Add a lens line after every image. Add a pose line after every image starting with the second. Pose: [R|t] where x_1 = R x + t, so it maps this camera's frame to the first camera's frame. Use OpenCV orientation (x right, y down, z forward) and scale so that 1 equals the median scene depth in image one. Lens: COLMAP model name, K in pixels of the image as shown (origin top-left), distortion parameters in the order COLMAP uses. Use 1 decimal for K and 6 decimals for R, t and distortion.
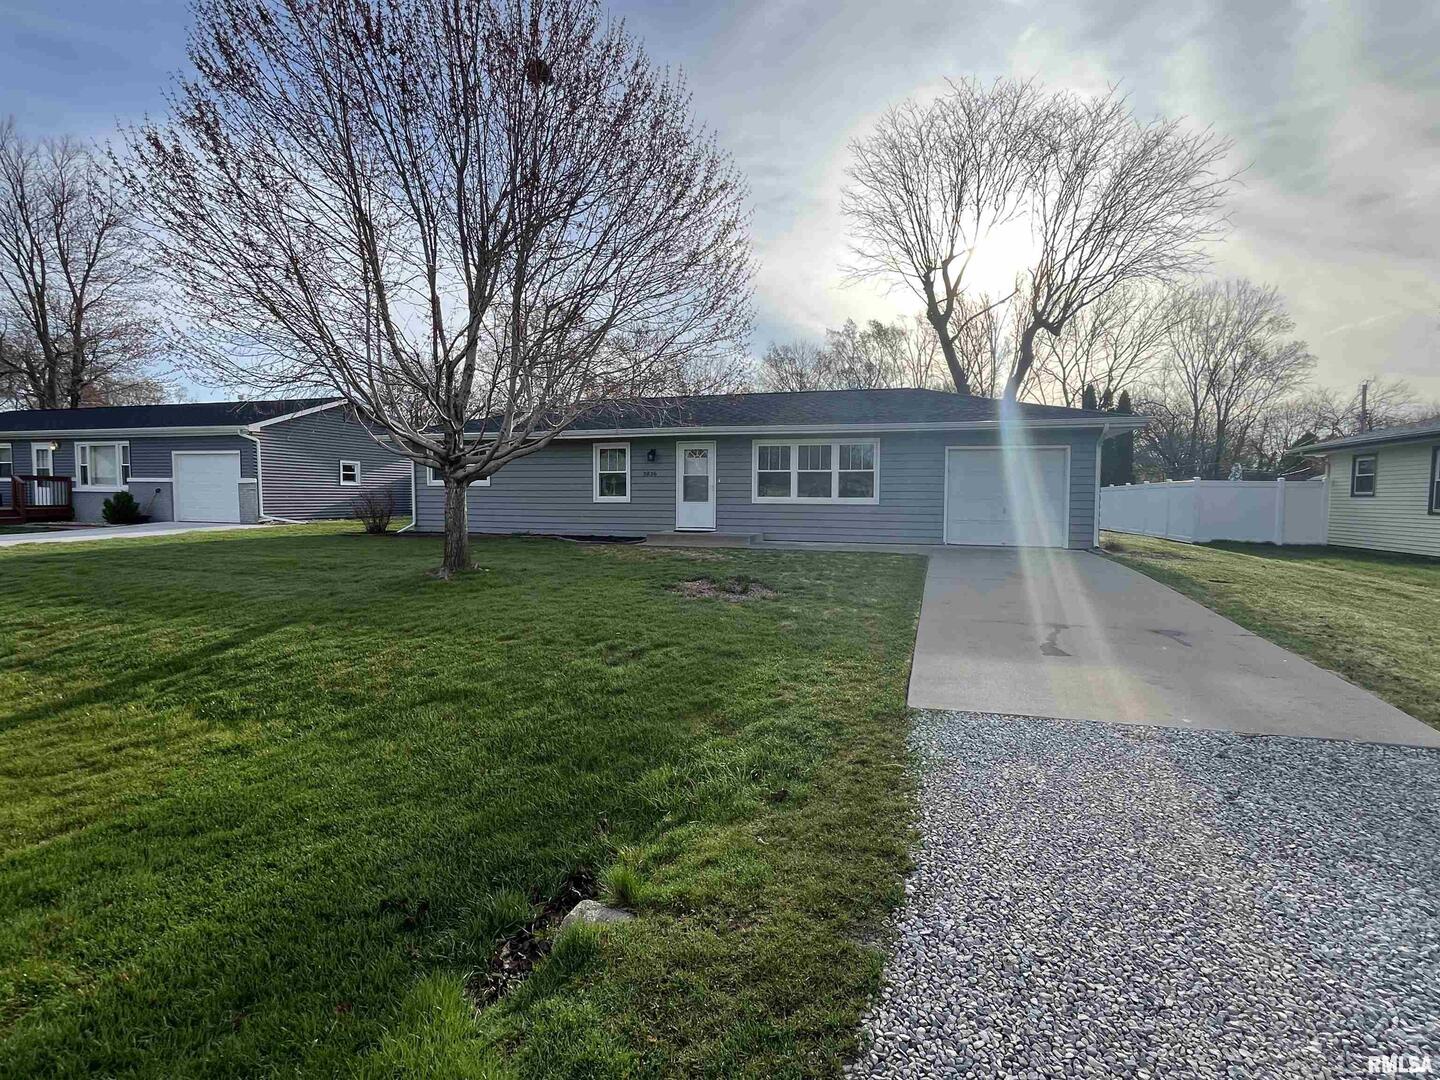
lens RADIAL K [[695.1, 0, 720.0], [0, 695.1, 540.0], [0, 0, 1]] dist [-0.001435, -0.000934]
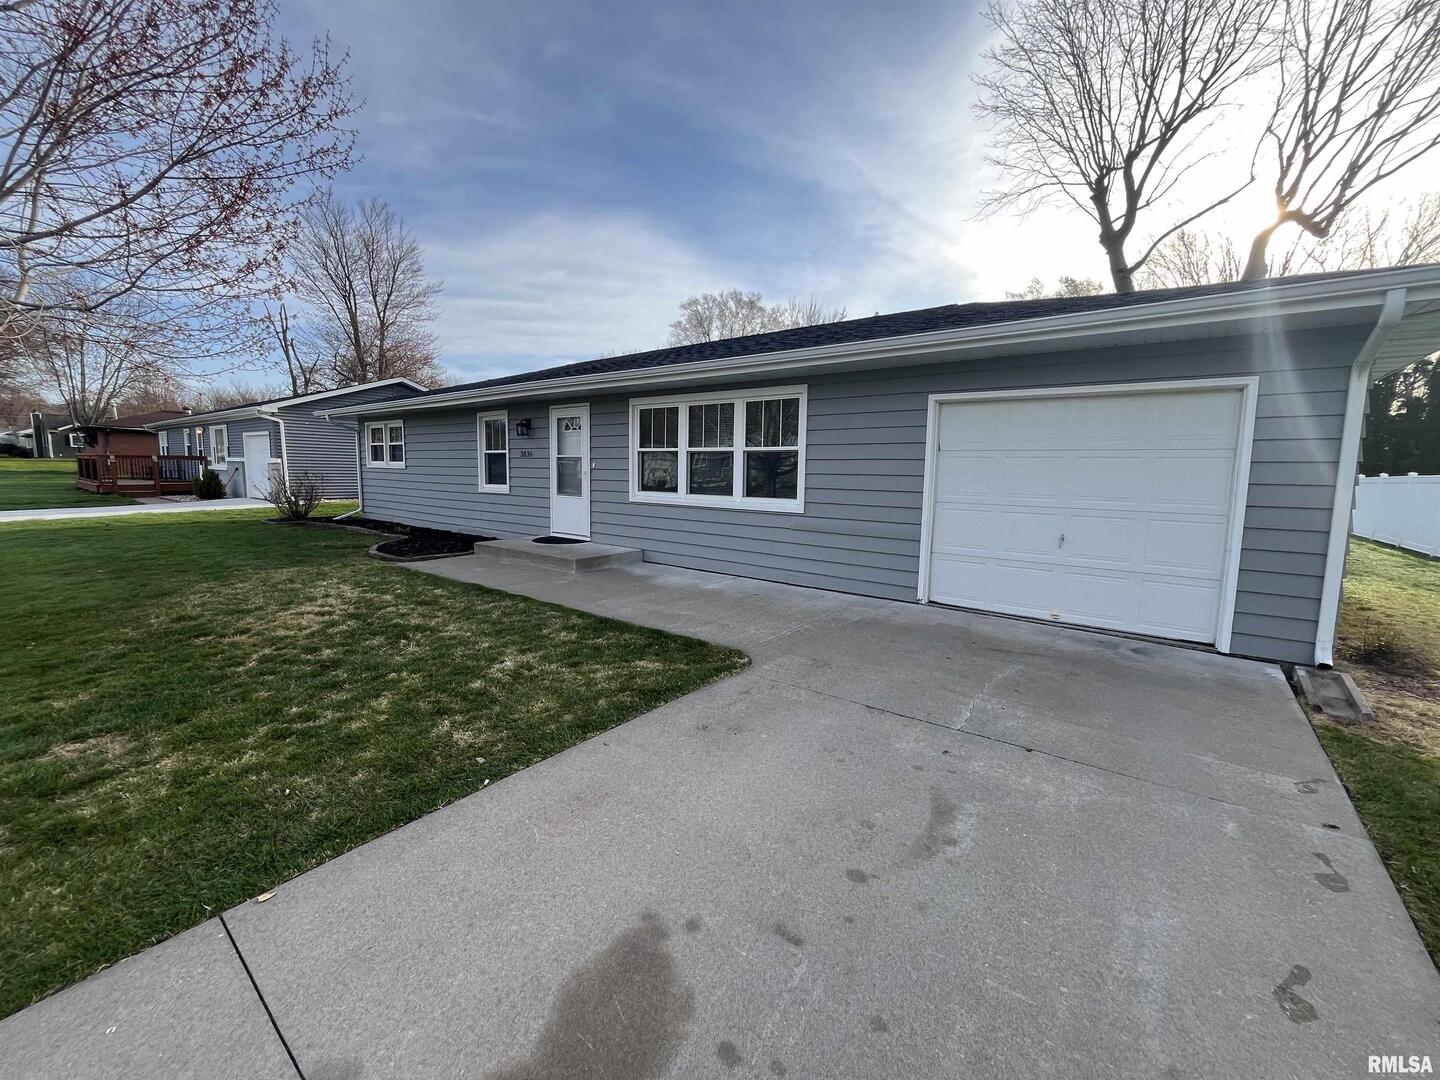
lens RADIAL K [[577.3, 0, 717.5], [0, 577.3, 539.7], [0, 0, 1]] dist [-0.002369, -0.000441]
pose [[0.933621, 0.053639, -0.354223, 0.259041], [-0.034748, 0.997624, 0.059483, -0.043911], [0.356572, -0.043226, 0.933267, 0.453961]]
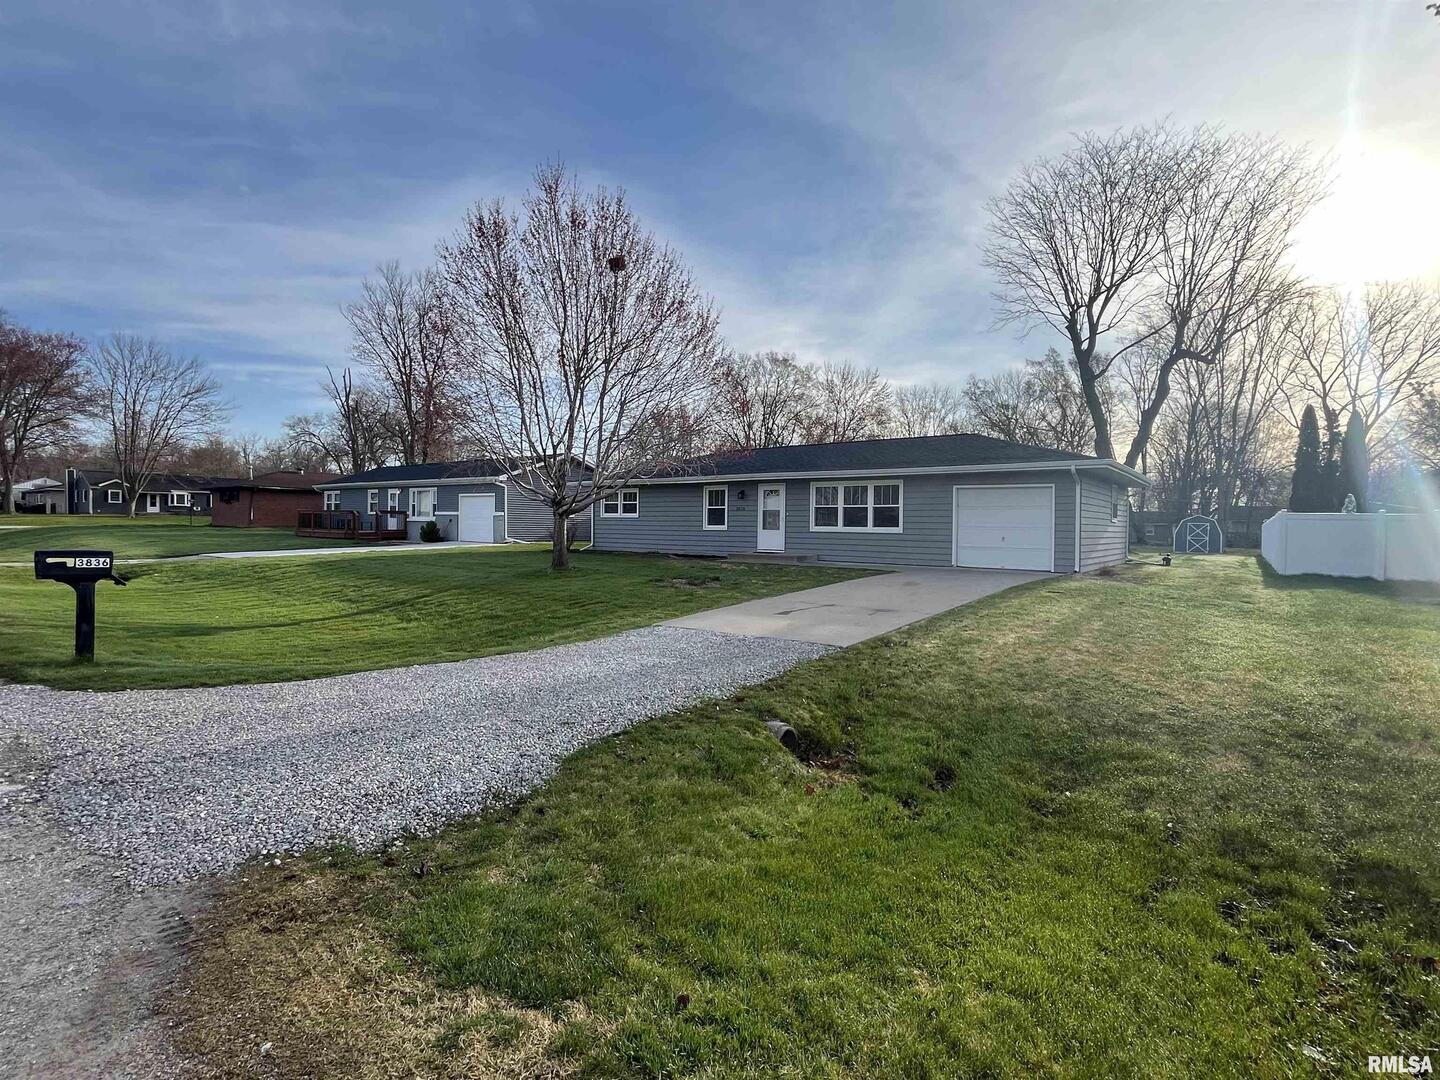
lens RADIAL K [[695.1, 0, 720.0], [0, 695.1, 540.0], [0, 0, 1]] dist [-0.001435, -0.000934]
pose [[0.936120, 0.012279, -0.351465, 0.287492], [-0.027810, 0.998845, -0.039174, 0.015040], [0.350578, 0.046445, 0.935381, -0.215195]]
